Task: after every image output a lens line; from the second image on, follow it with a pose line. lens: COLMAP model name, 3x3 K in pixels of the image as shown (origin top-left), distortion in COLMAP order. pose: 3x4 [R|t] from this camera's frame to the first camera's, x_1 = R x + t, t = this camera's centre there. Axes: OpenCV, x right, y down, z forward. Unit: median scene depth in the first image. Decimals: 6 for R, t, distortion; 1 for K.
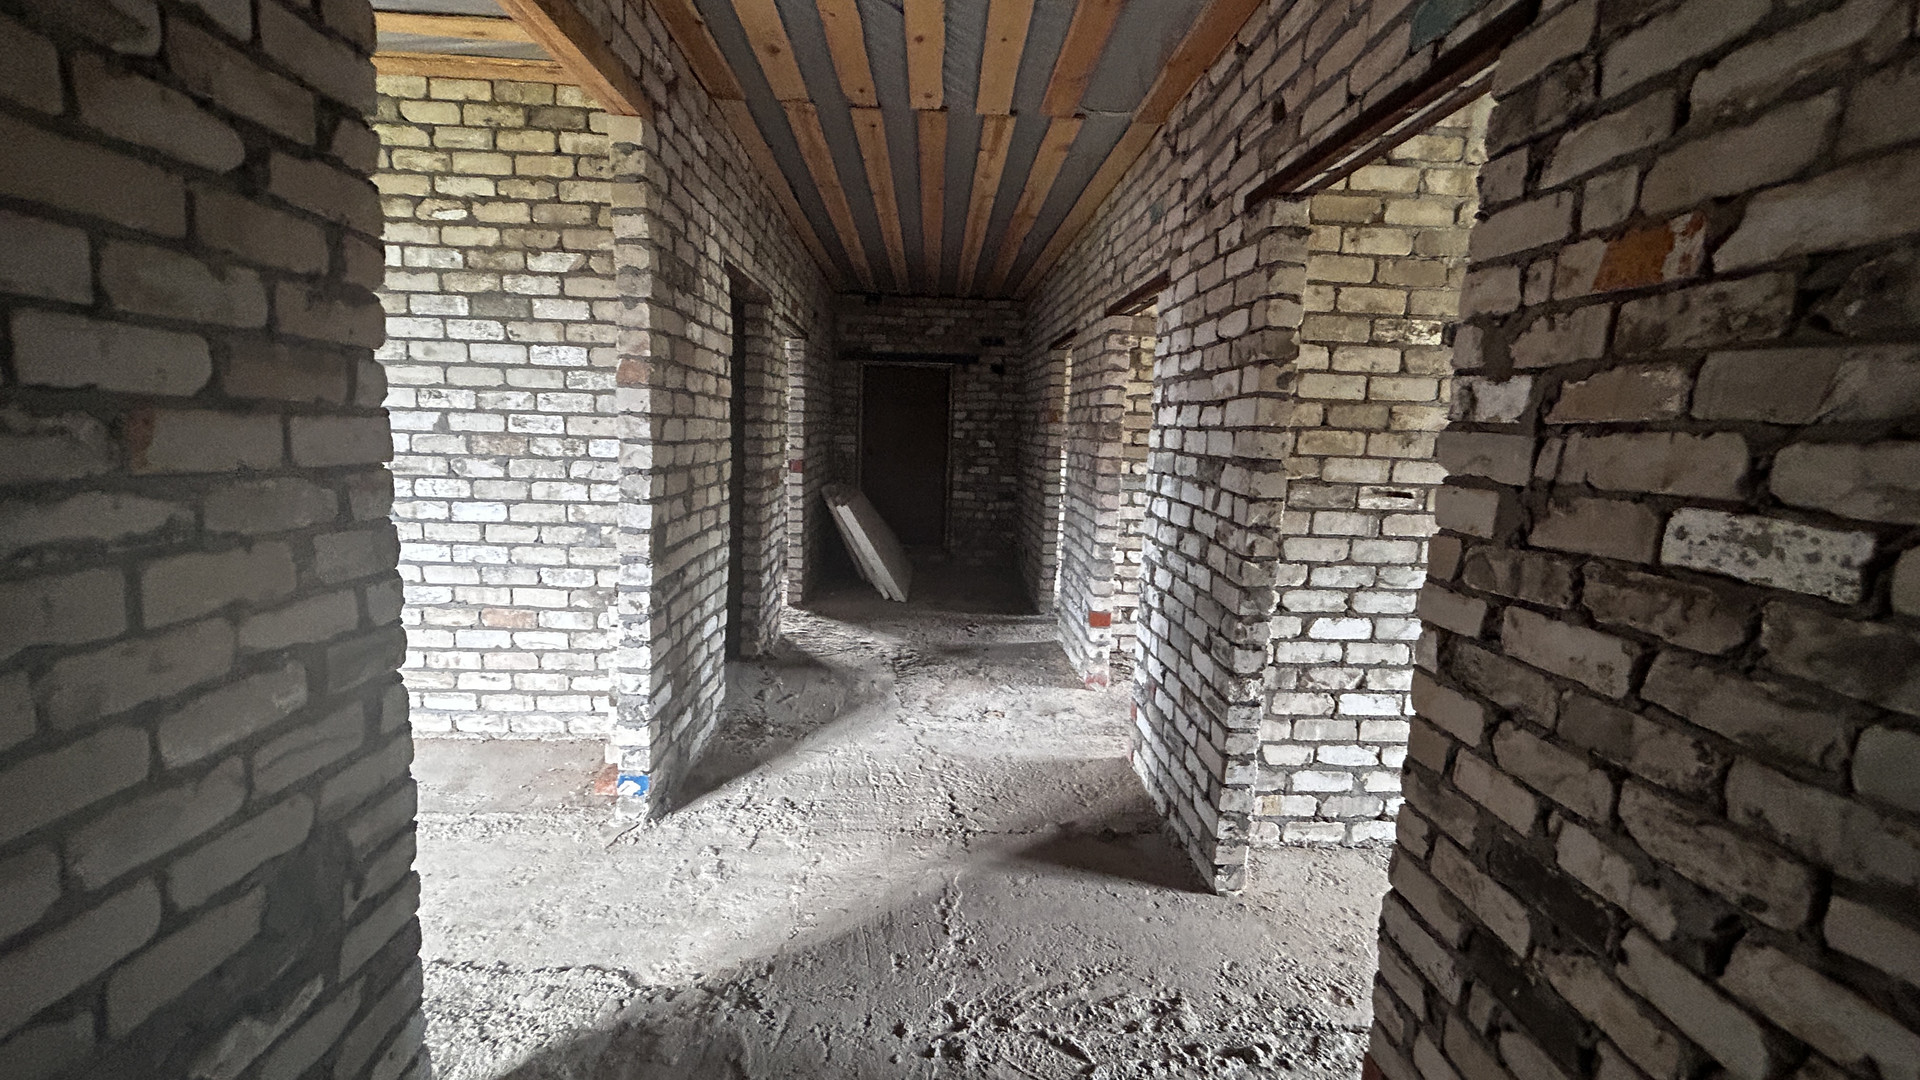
lens RADIAL K [[777.8, 0, 974.9], [0, 777.8, 534.4], [0, 0, 1]] dist [-0.003040, 0.001356]
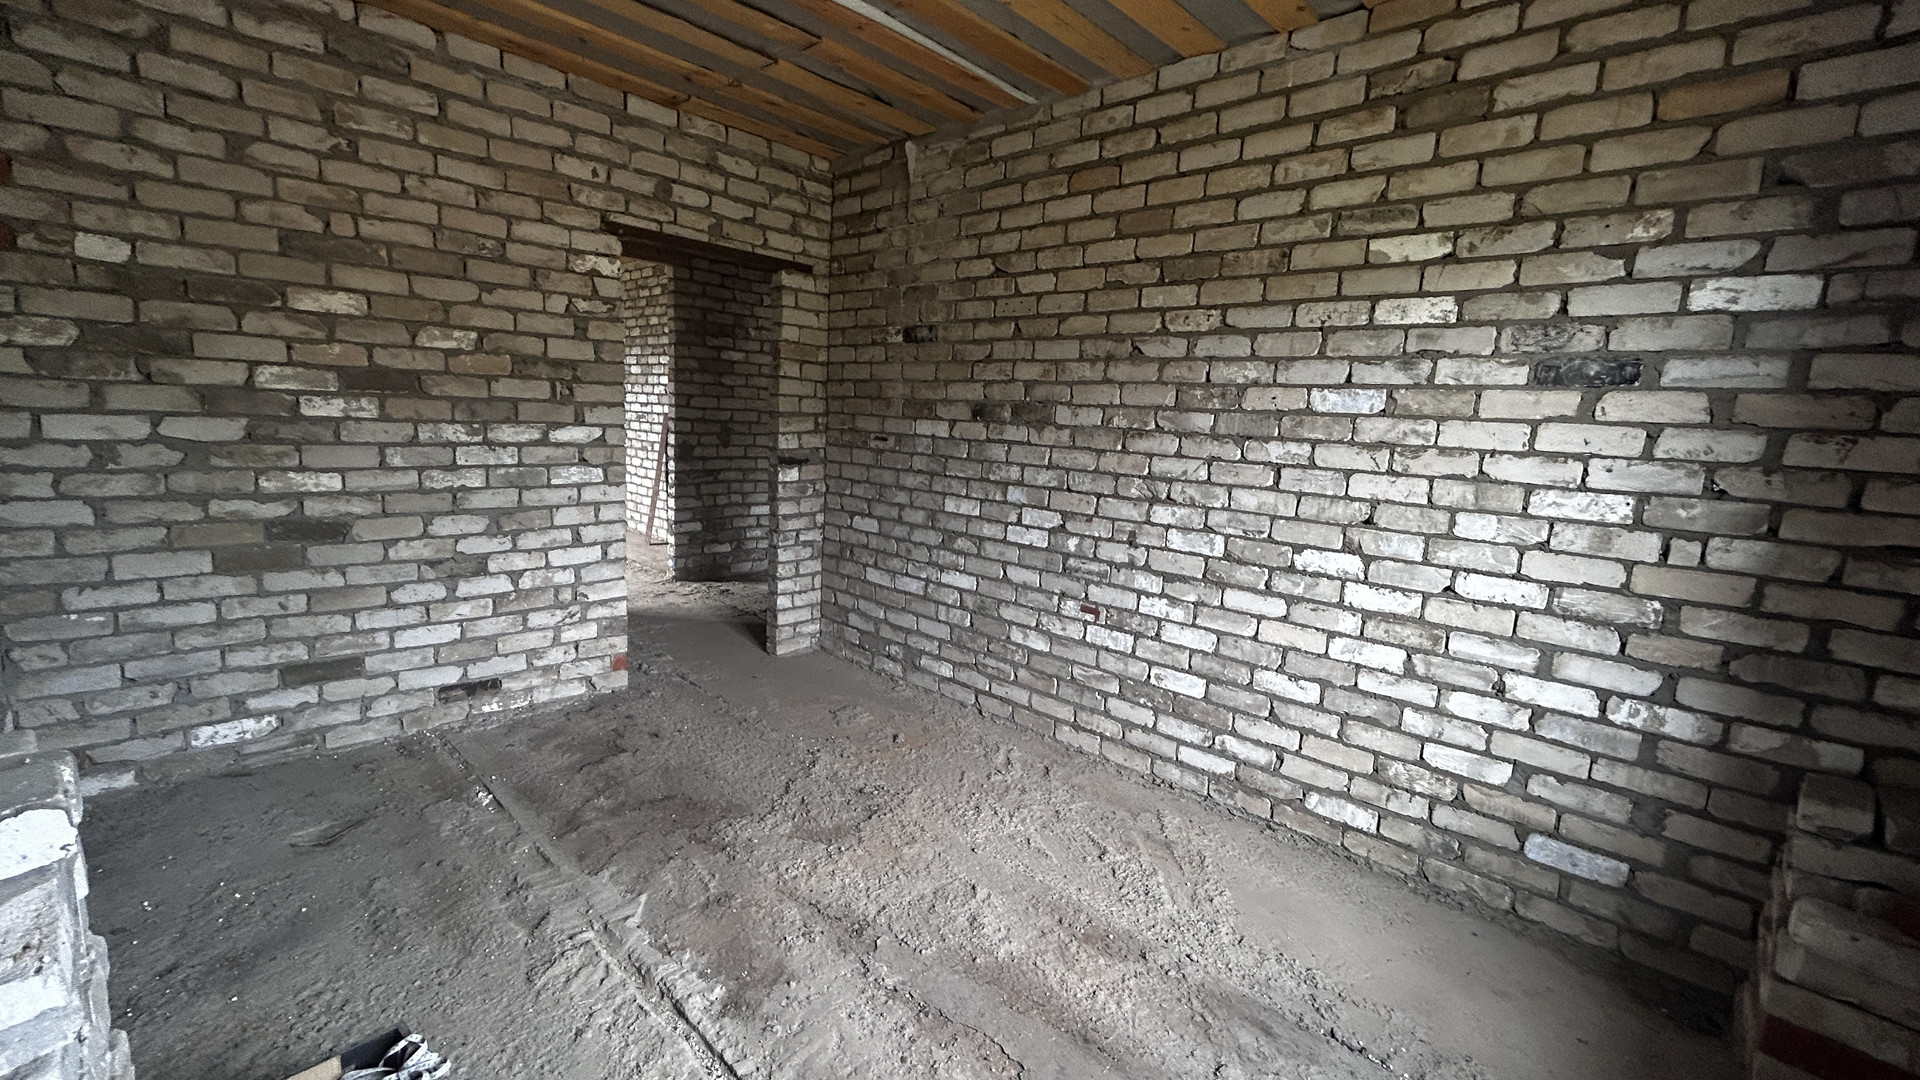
lens RADIAL K [[777.8, 0, 959.2], [0, 777.8, 533.5], [0, 0, 1]] dist [-0.003040, 0.001356]
pose [[0.688819, 0.115416, -0.715686, 1.451751], [-0.127455, 0.991148, 0.037167, 0.047531], [0.713641, 0.065617, 0.697432, 0.028084]]
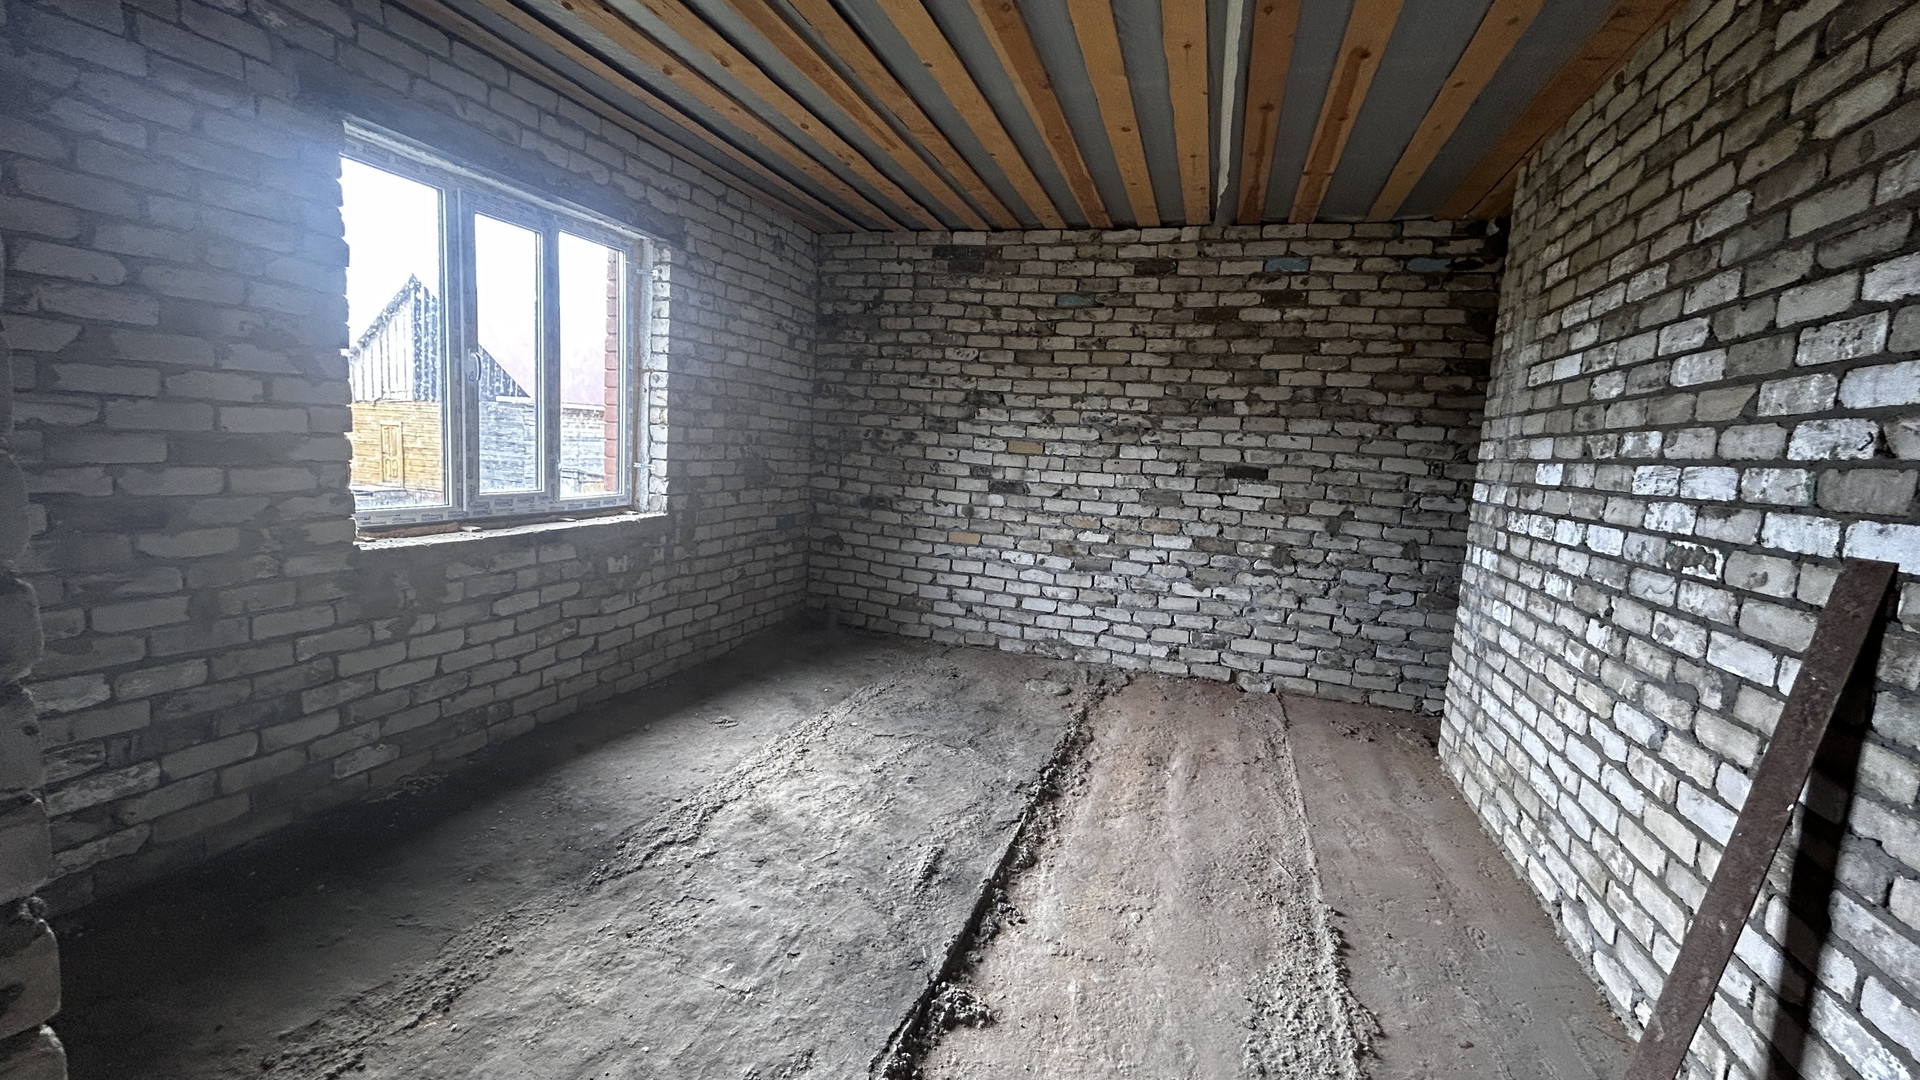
lens RADIAL K [[777.8, 0, 960.7], [0, 777.8, 537.4], [0, 0, 1]] dist [-0.003040, 0.001356]
pose [[-0.363144, 0.057850, -0.929935, -0.278444], [-0.196357, 0.970903, 0.137078, -0.085434], [0.910807, 0.232379, -0.341219, 0.687192]]
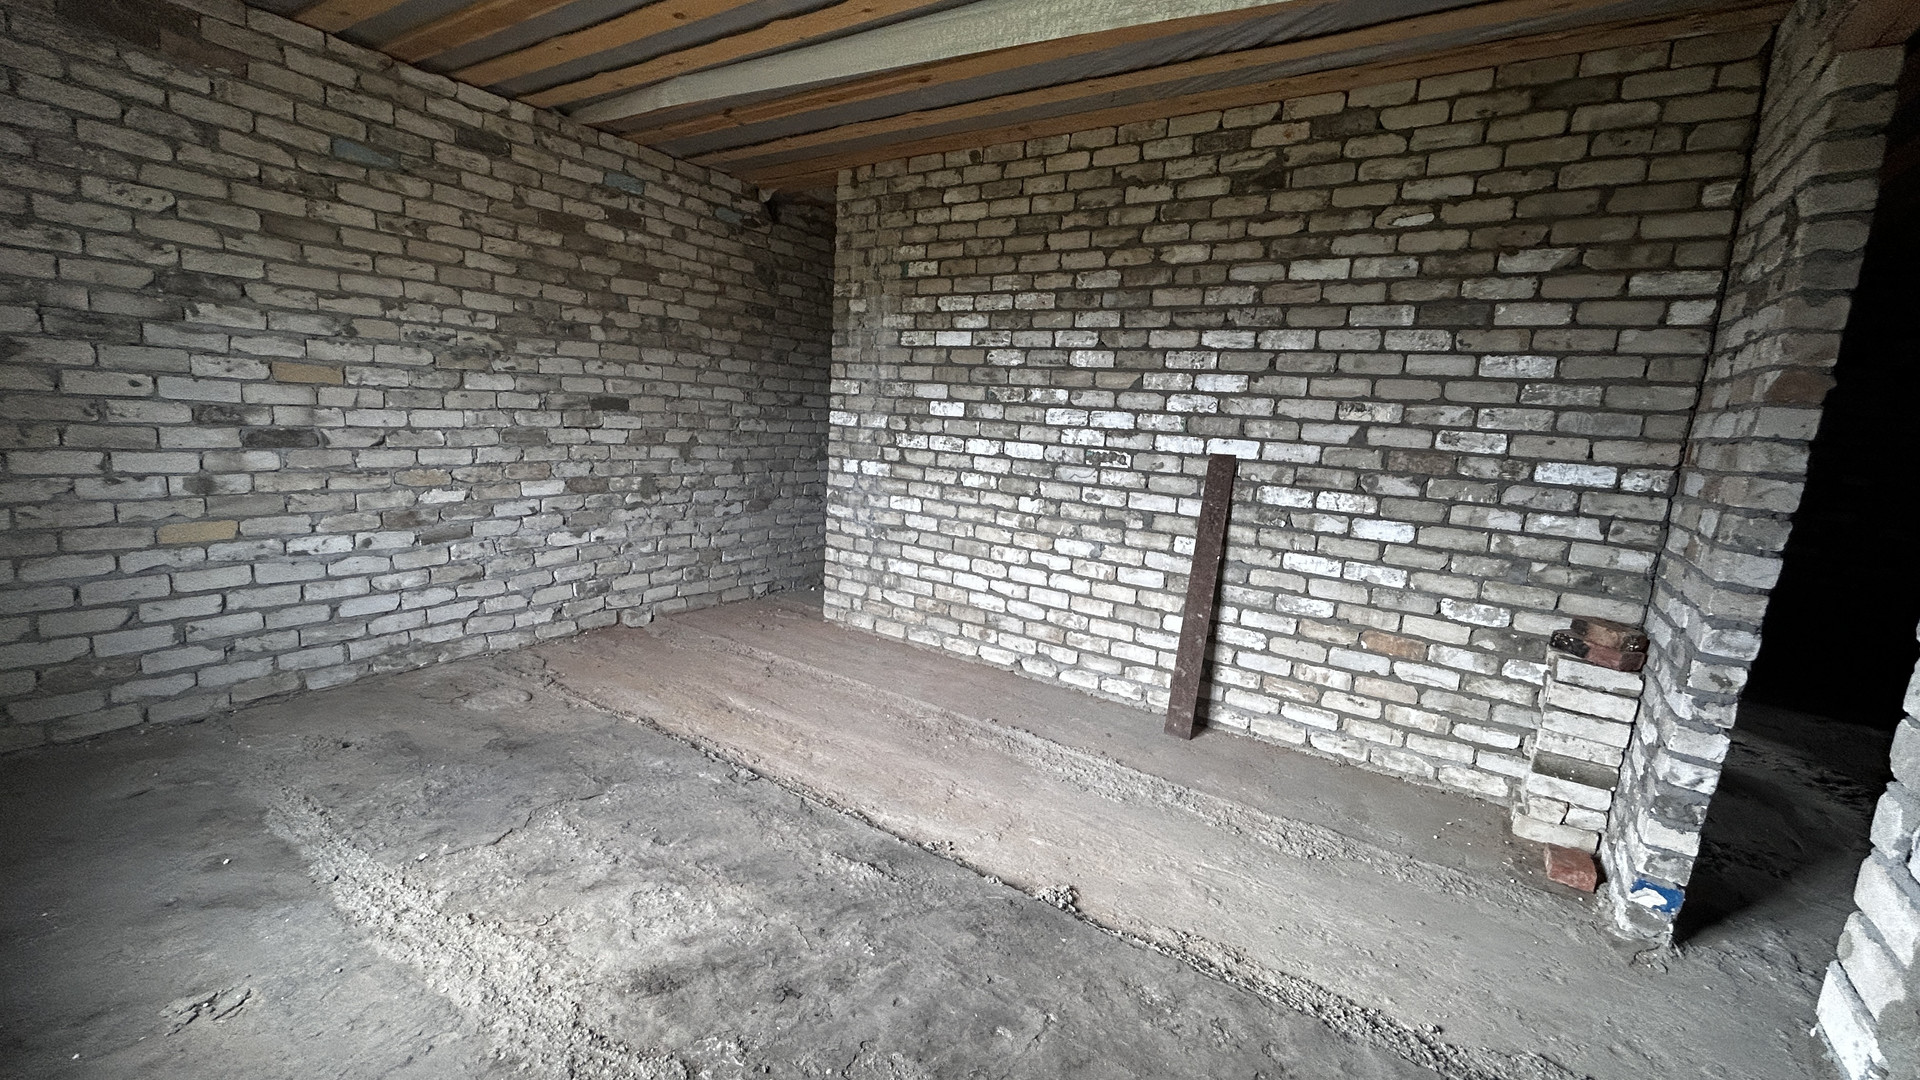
lens RADIAL K [[777.8, 0, 956.7], [0, 777.8, 535.6], [0, 0, 1]] dist [-0.003040, 0.001356]
pose [[0.803100, 0.112071, -0.585209, -0.510342], [-0.114954, 0.992843, 0.032380, 0.006310], [0.584650, 0.041268, 0.810236, -0.083313]]
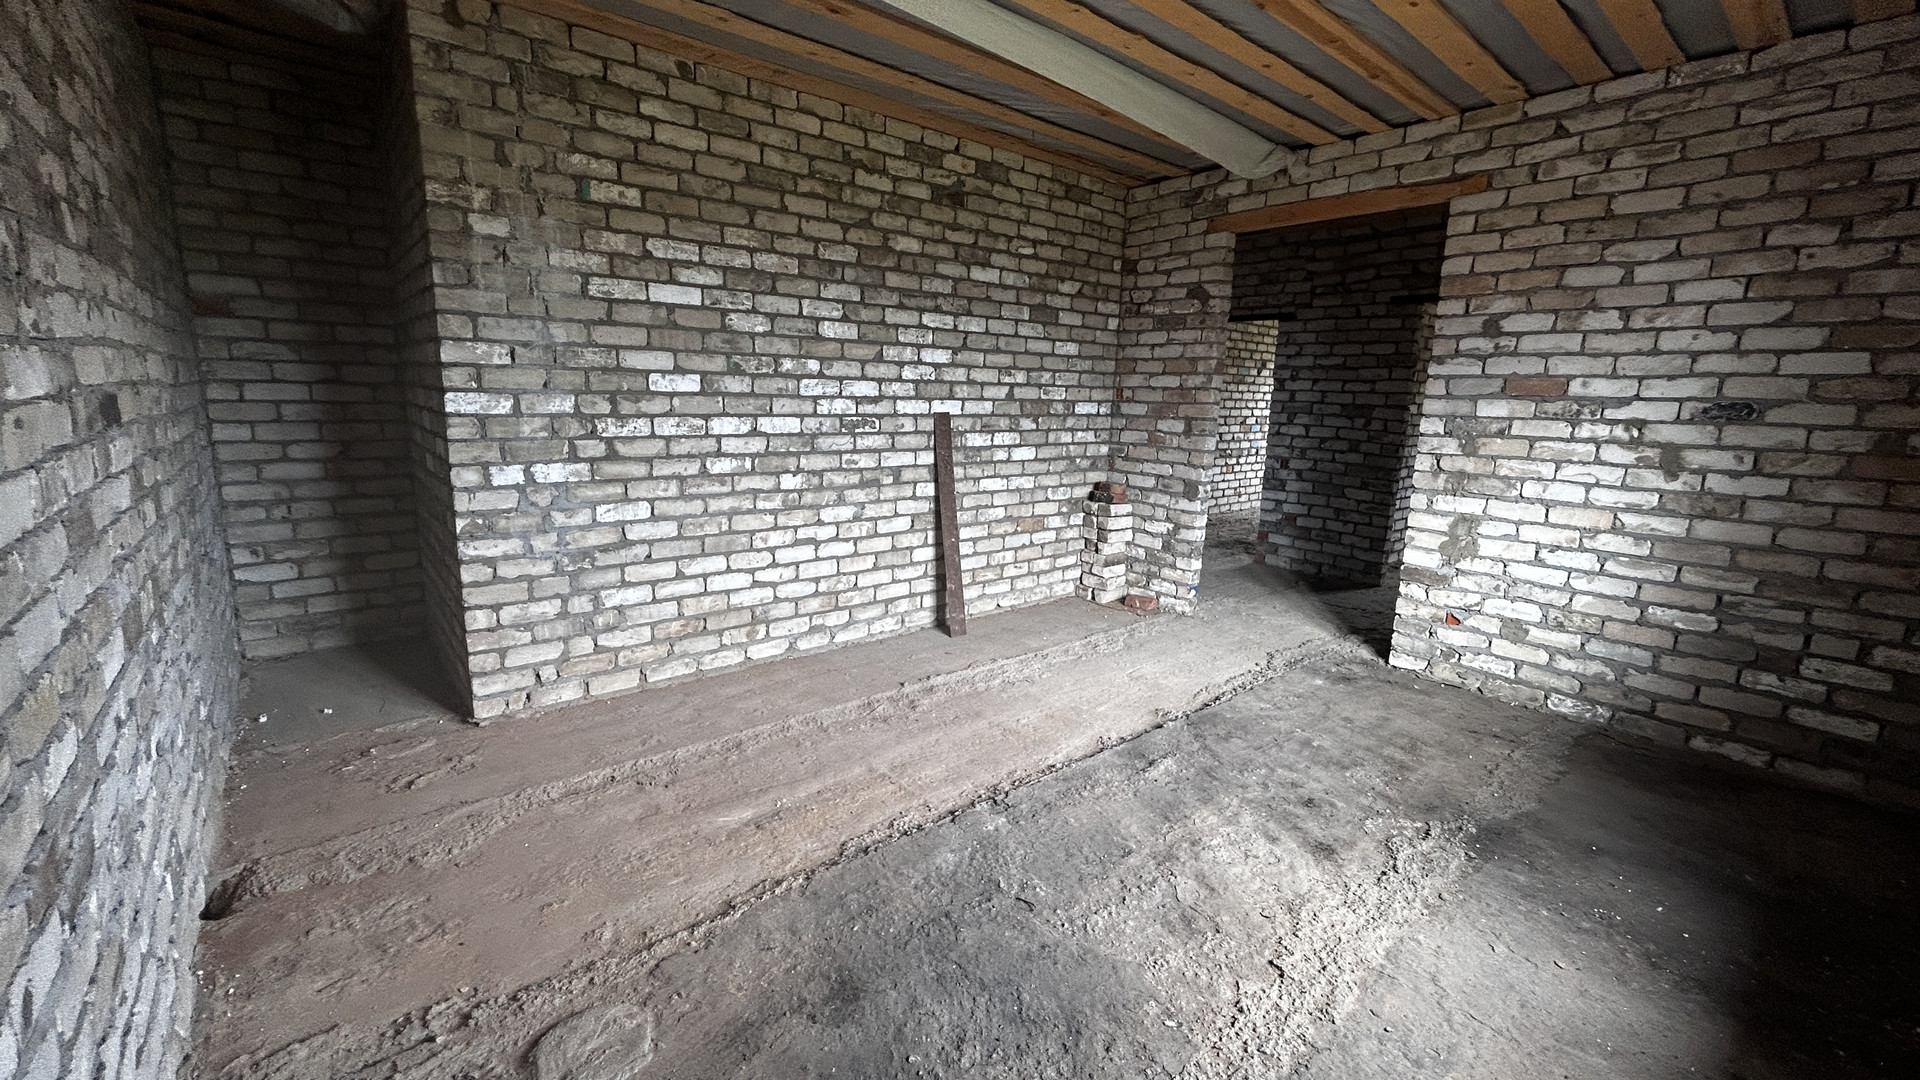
lens RADIAL K [[777.8, 0, 956.5], [0, 777.8, 536.9], [0, 0, 1]] dist [-0.003040, 0.001356]
pose [[0.798627, -0.123446, 0.589030, -1.670137], [0.081530, 0.991906, 0.097339, -0.026616], [-0.596279, -0.029714, 0.802227, -0.118174]]
